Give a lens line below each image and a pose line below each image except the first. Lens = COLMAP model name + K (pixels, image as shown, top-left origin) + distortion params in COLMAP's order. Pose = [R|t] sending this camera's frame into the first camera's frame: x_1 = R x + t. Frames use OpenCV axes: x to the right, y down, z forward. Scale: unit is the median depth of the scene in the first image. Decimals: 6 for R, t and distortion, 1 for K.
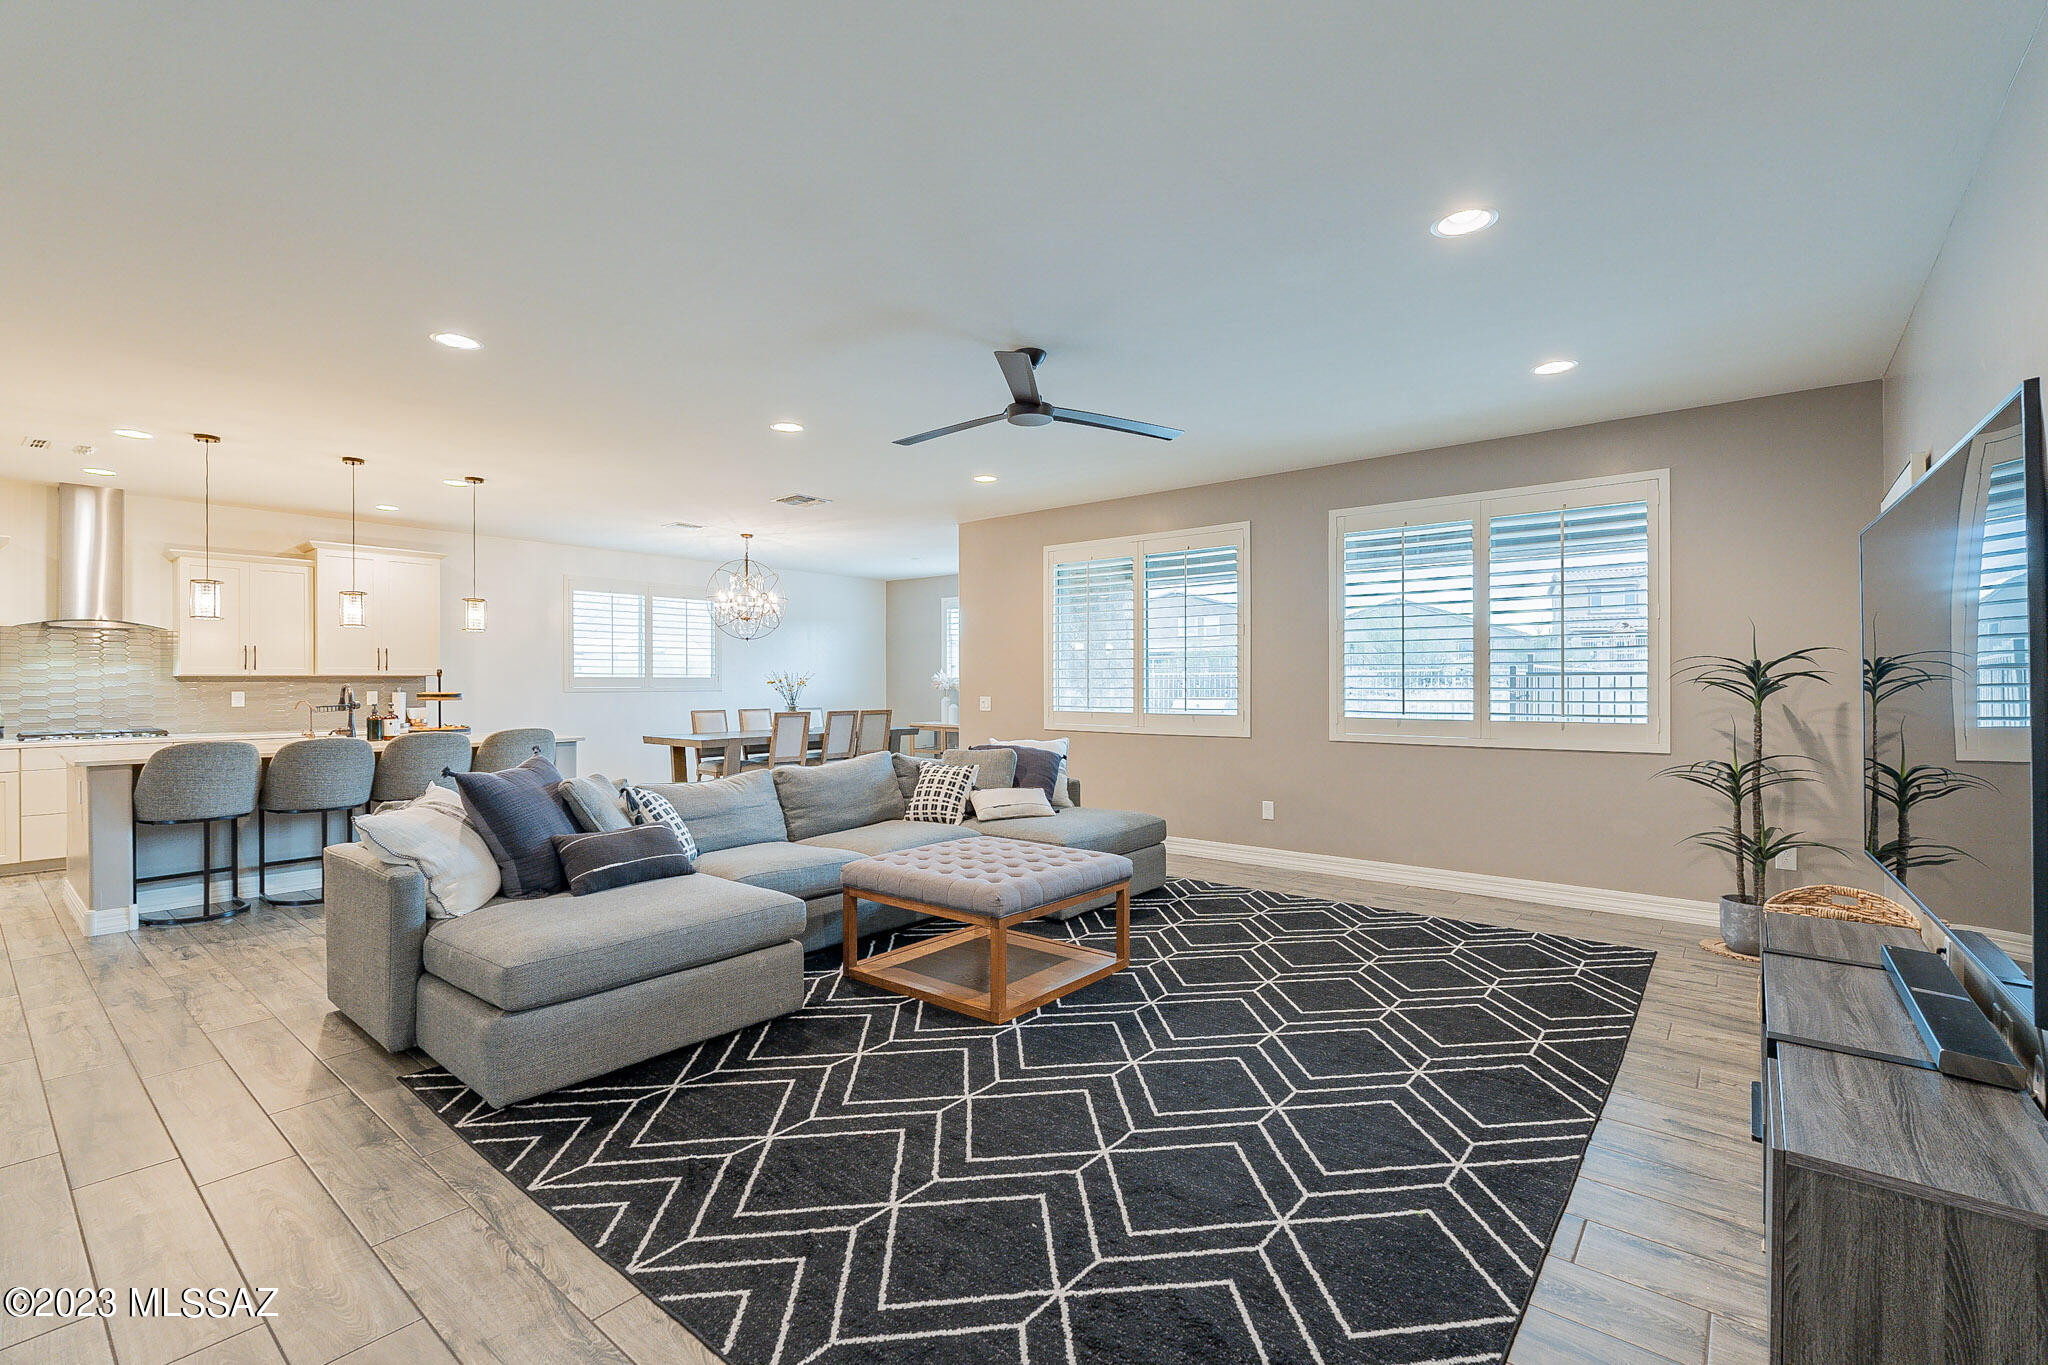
lens RADIAL K [[910.7, 0, 1023.2], [0, 910.7, 687.4], [0, 0, 1]] dist [-0.001845, -0.000114]
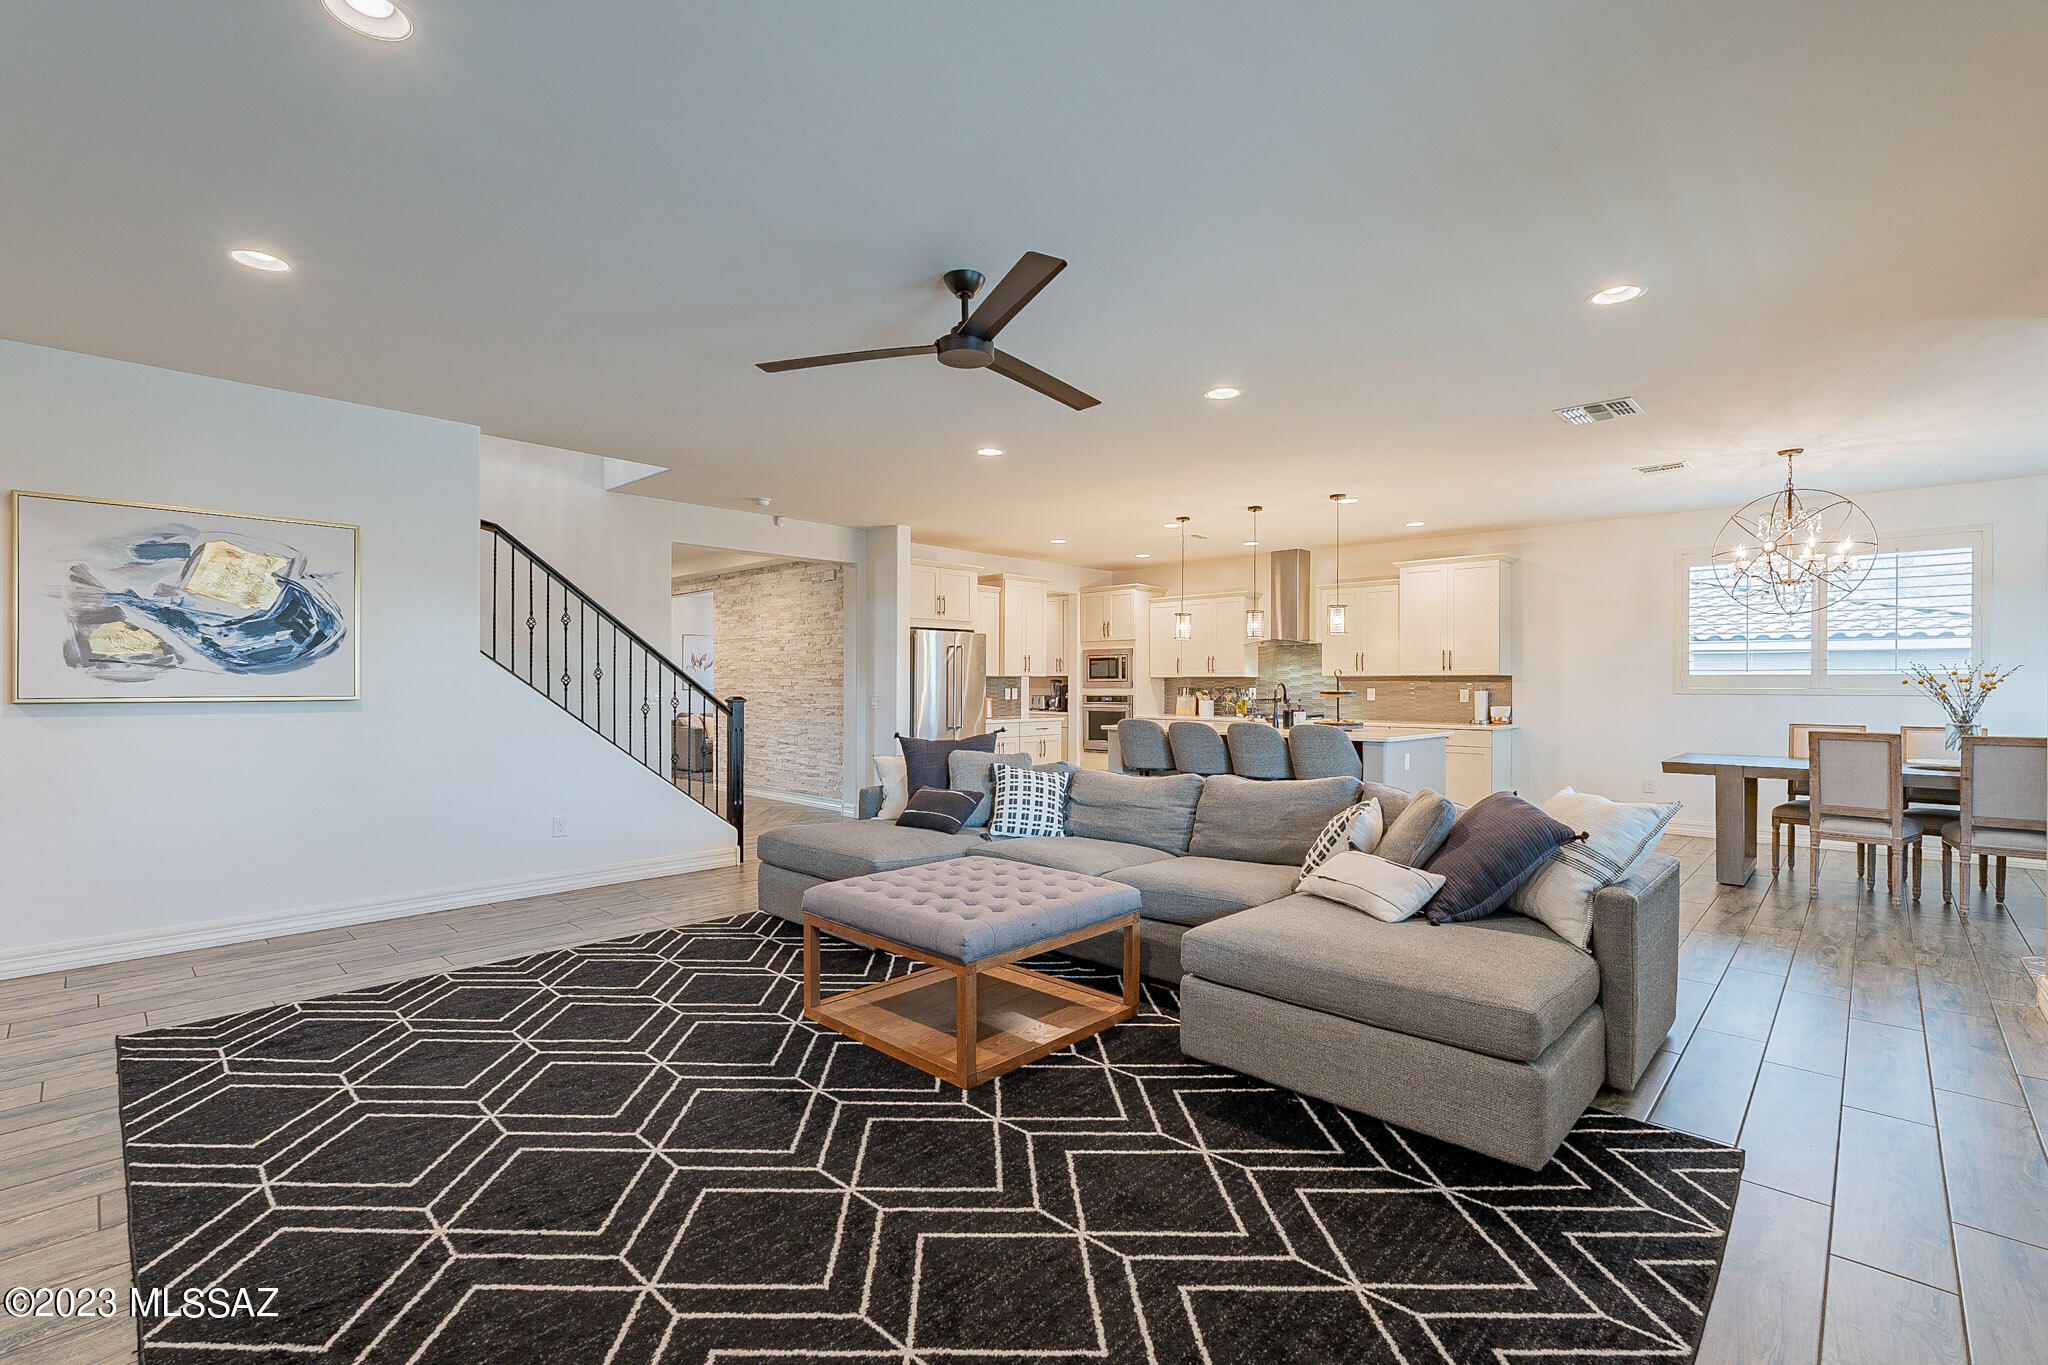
lens RADIAL K [[893.2, 0, 1017.1], [0, 893.2, 682.5], [0, 0, 1]] dist [-0.002430, -0.000402]
pose [[-0.075630, 0.003468, -0.997130, 0.507120], [-0.007619, 0.999963, 0.004055, -0.006003], [0.997107, 0.007903, -0.075600, 0.694914]]
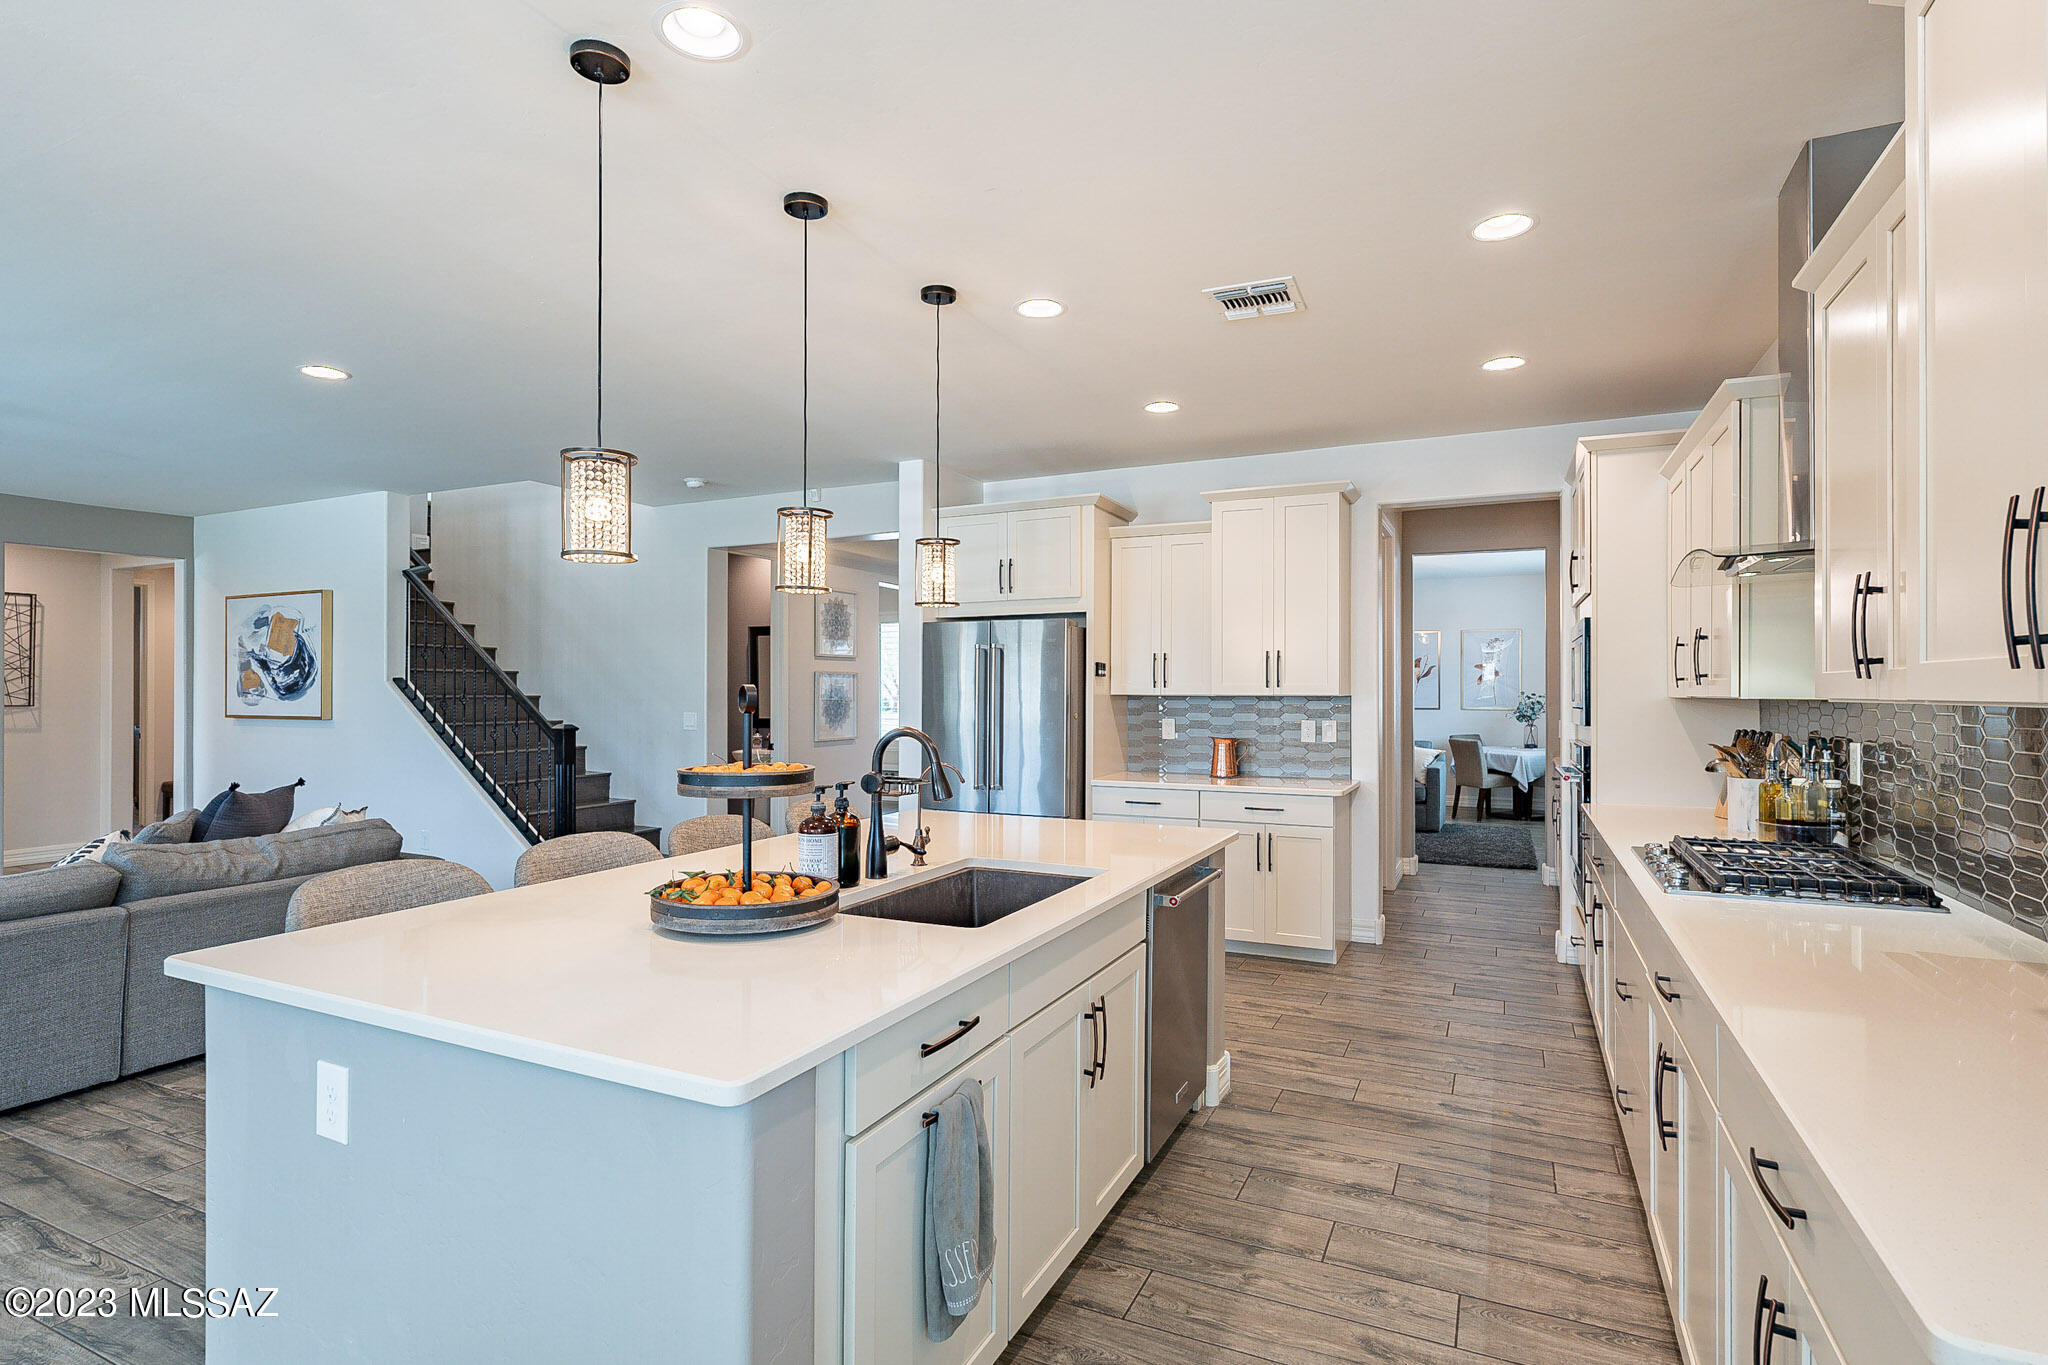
lens RADIAL K [[999.5, 0, 1012.5], [0, 999.5, 686.2], [0, 0, 1]] dist [-0.000144, 0.000123]
pose [[-0.968350, 0.005649, -0.249532, -0.650983], [0.004503, 0.999977, 0.005162, -0.023993], [0.249555, 0.003875, -0.968353, 1.357099]]
